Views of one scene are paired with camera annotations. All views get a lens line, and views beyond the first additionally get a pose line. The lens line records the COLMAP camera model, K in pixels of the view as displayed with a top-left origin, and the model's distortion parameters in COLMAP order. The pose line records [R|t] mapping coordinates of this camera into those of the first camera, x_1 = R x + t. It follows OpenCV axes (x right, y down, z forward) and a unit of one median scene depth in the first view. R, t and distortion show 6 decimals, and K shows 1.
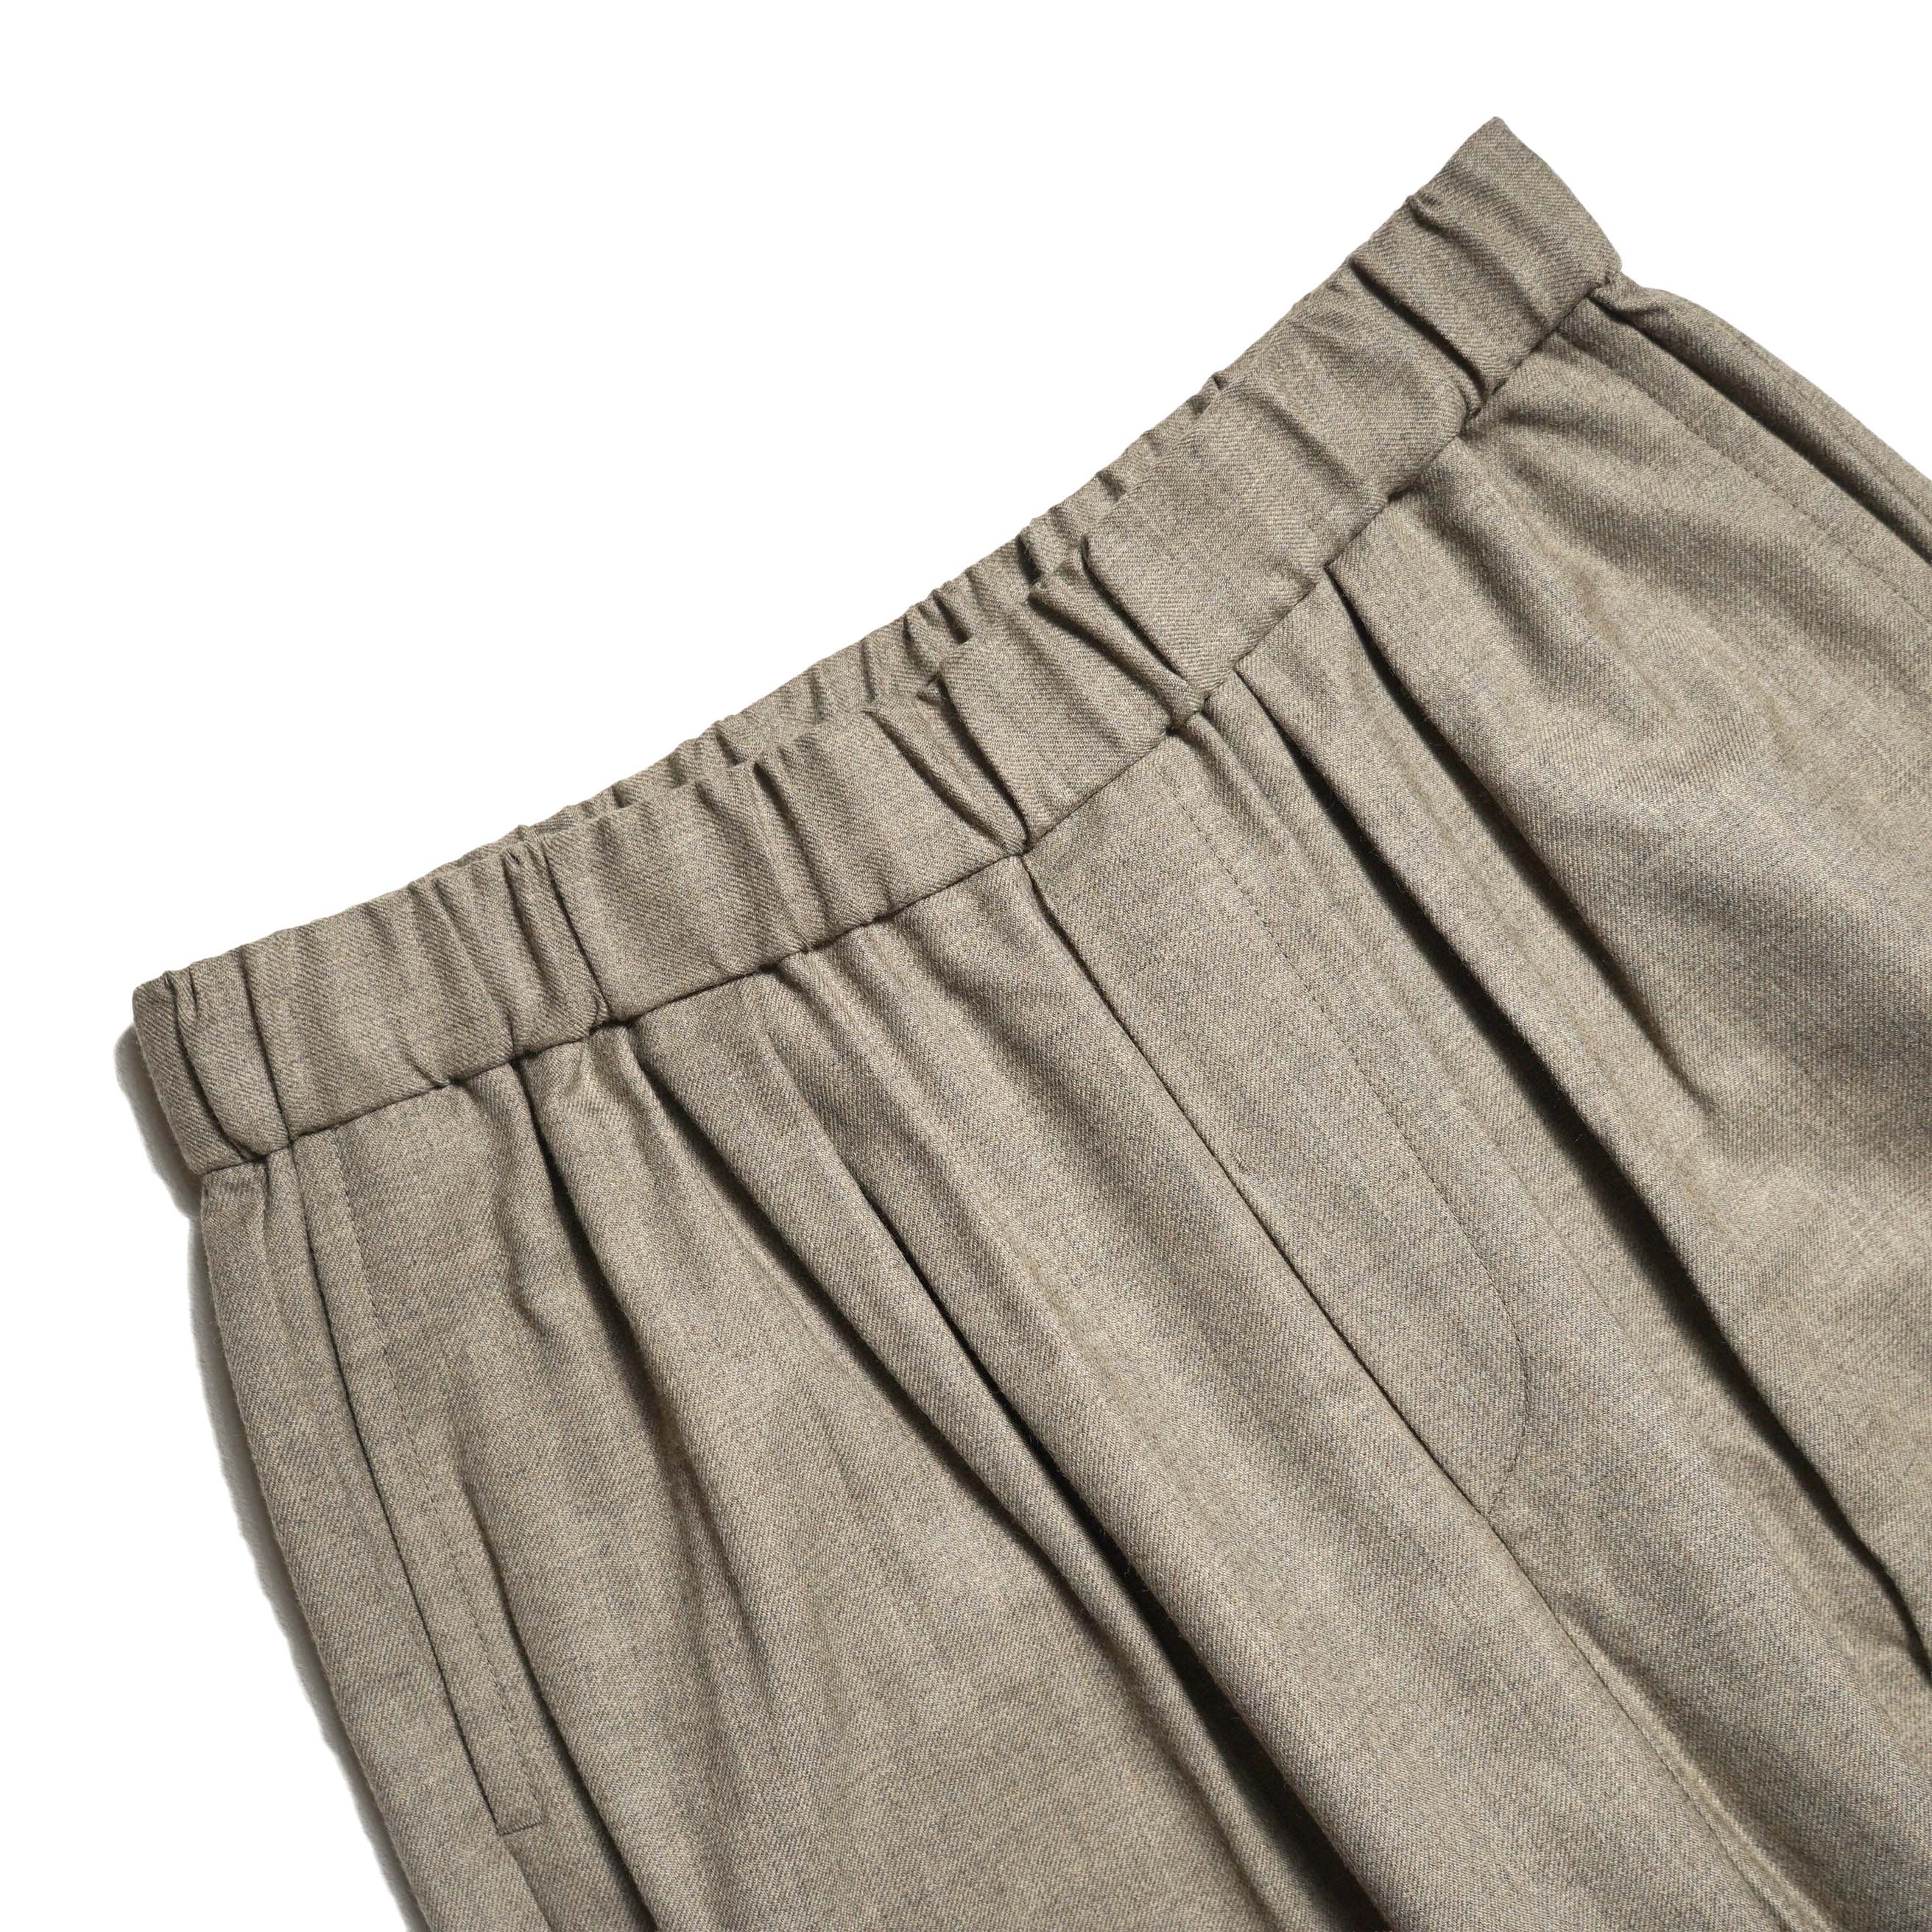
lens RADIAL K [[2326.9, 0, 966.0], [0, 2326.9, 966.0], [0, 0, 1]] dist [-0.021408, 0.033368]
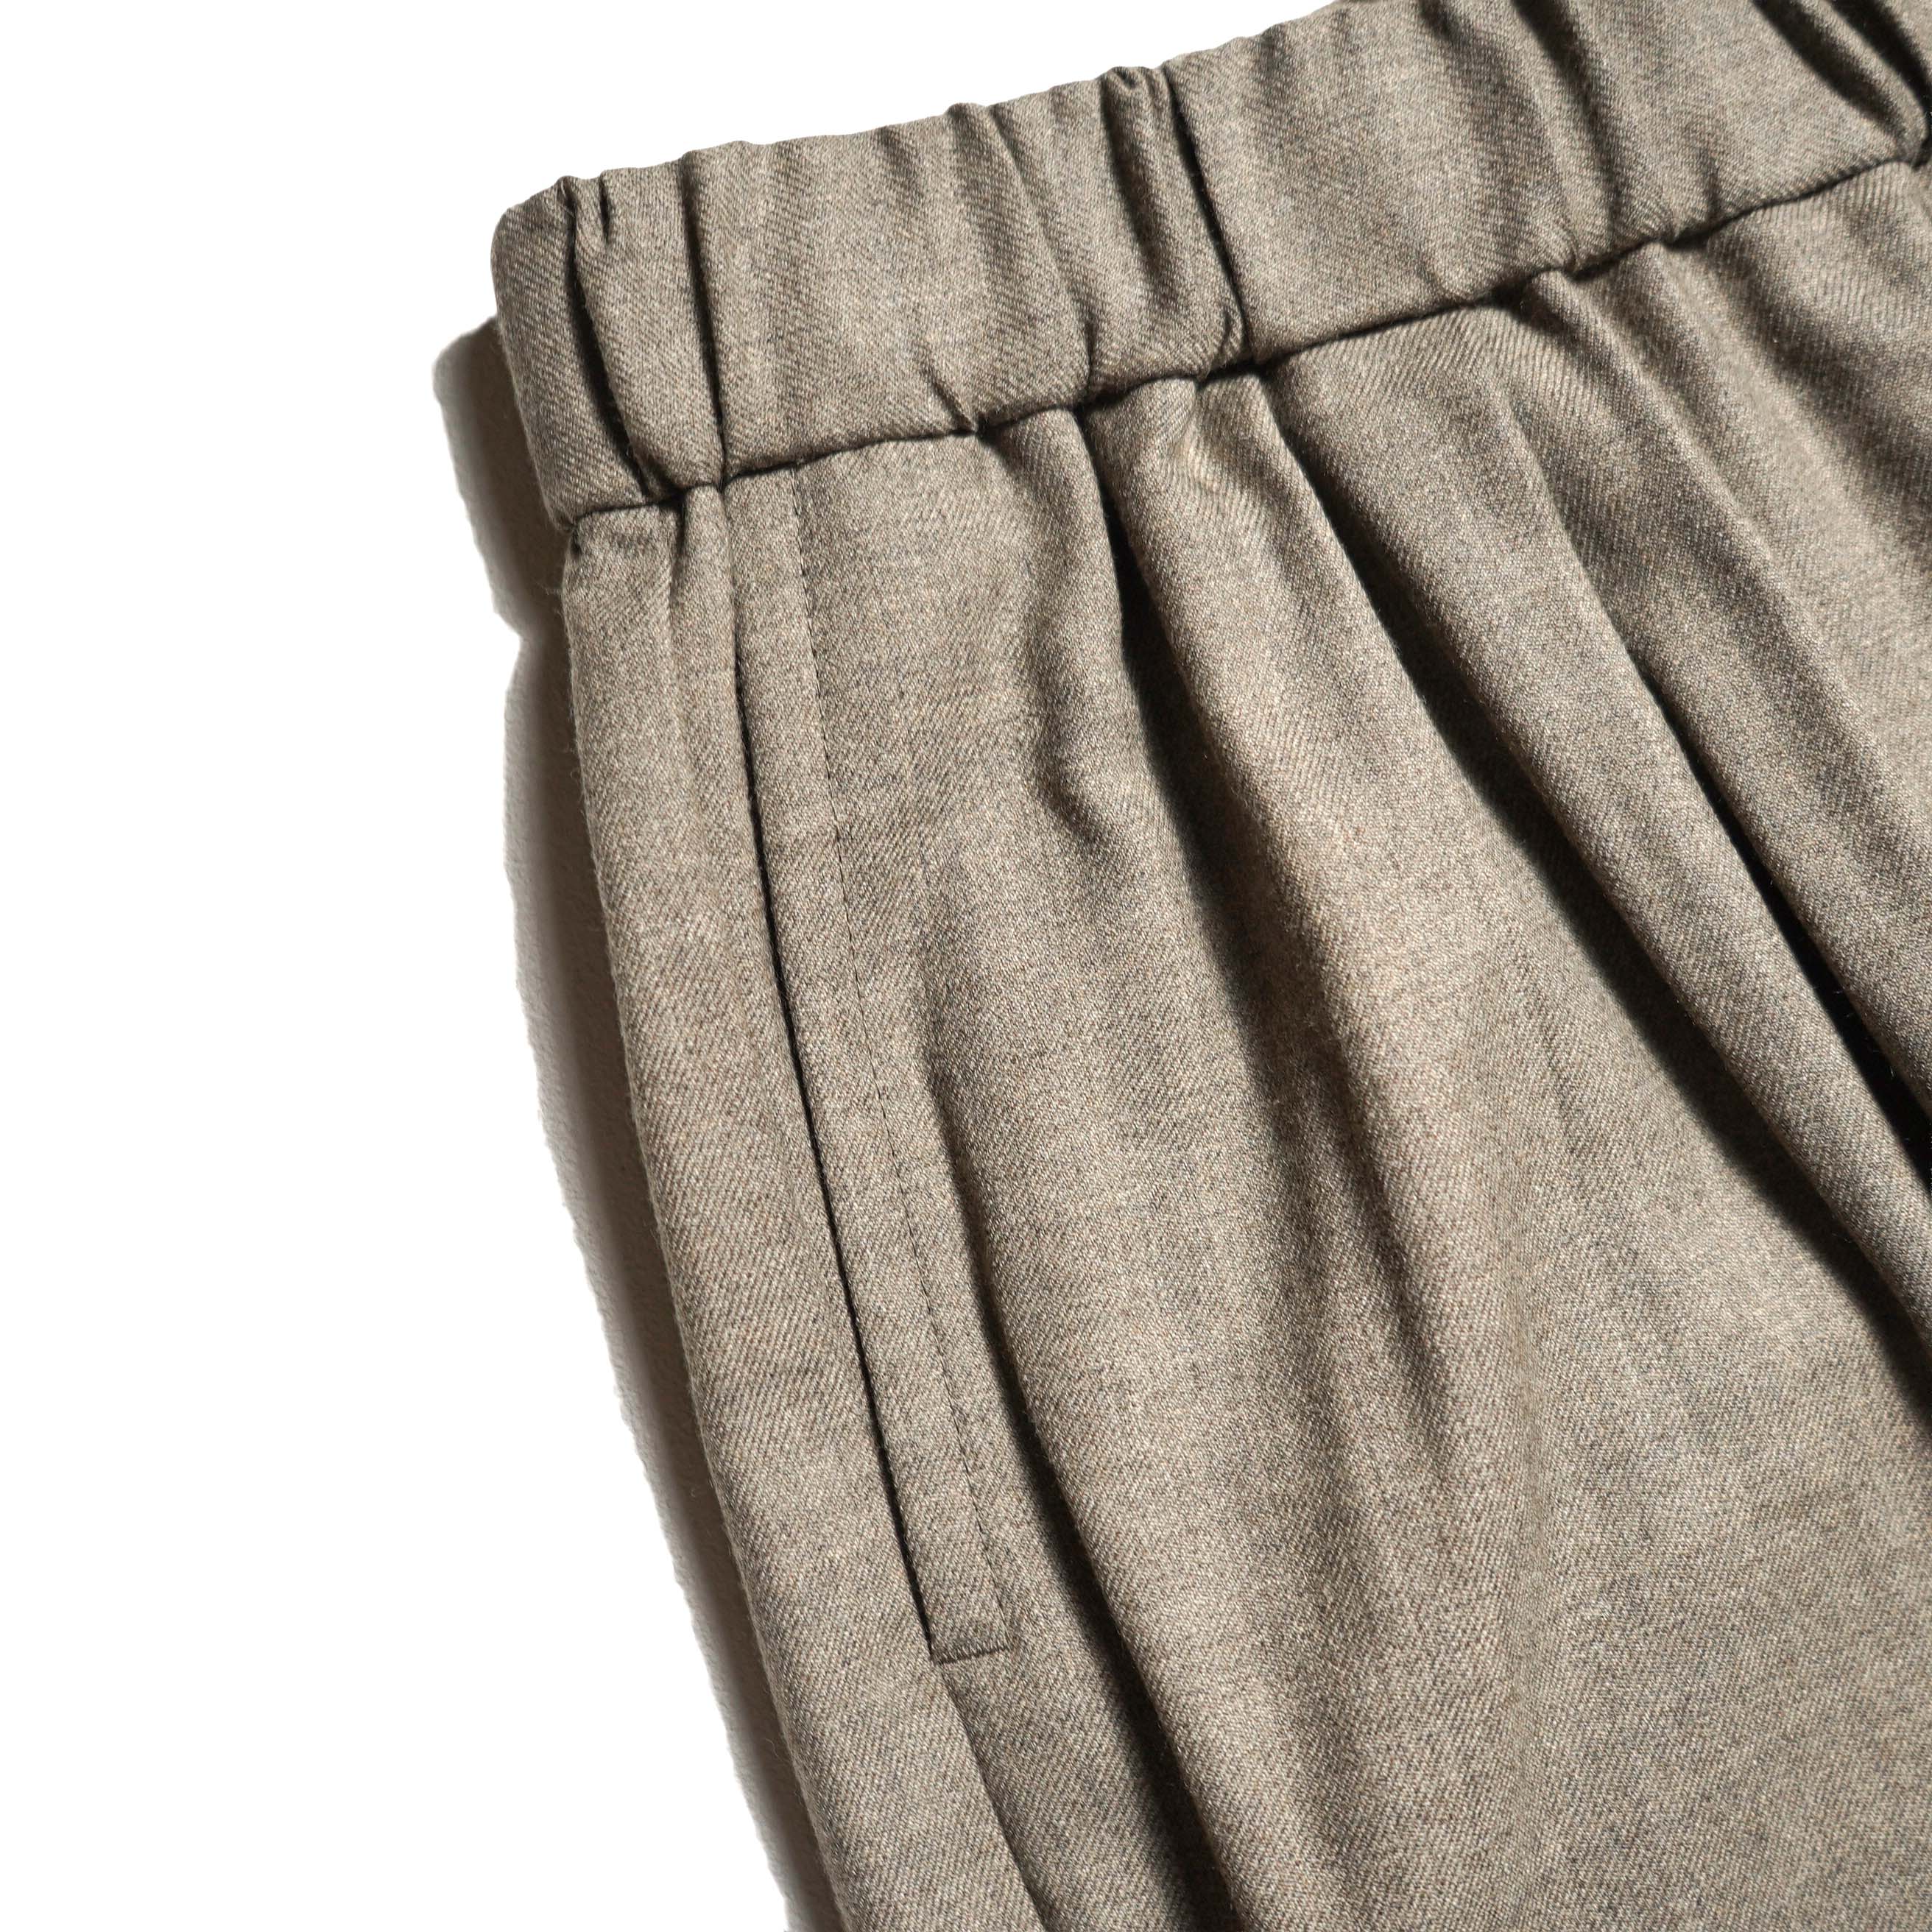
lens RADIAL K [[2326.9, 0, 966.0], [0, 2326.9, 966.0], [0, 0, 1]] dist [-0.021408, 0.033368]
pose [[0.995207, 0.097435, -0.008372, -0.207671], [-0.097787, 0.992527, -0.072996, 0.241235], [0.001197, 0.073465, 0.997297, 0.391003]]
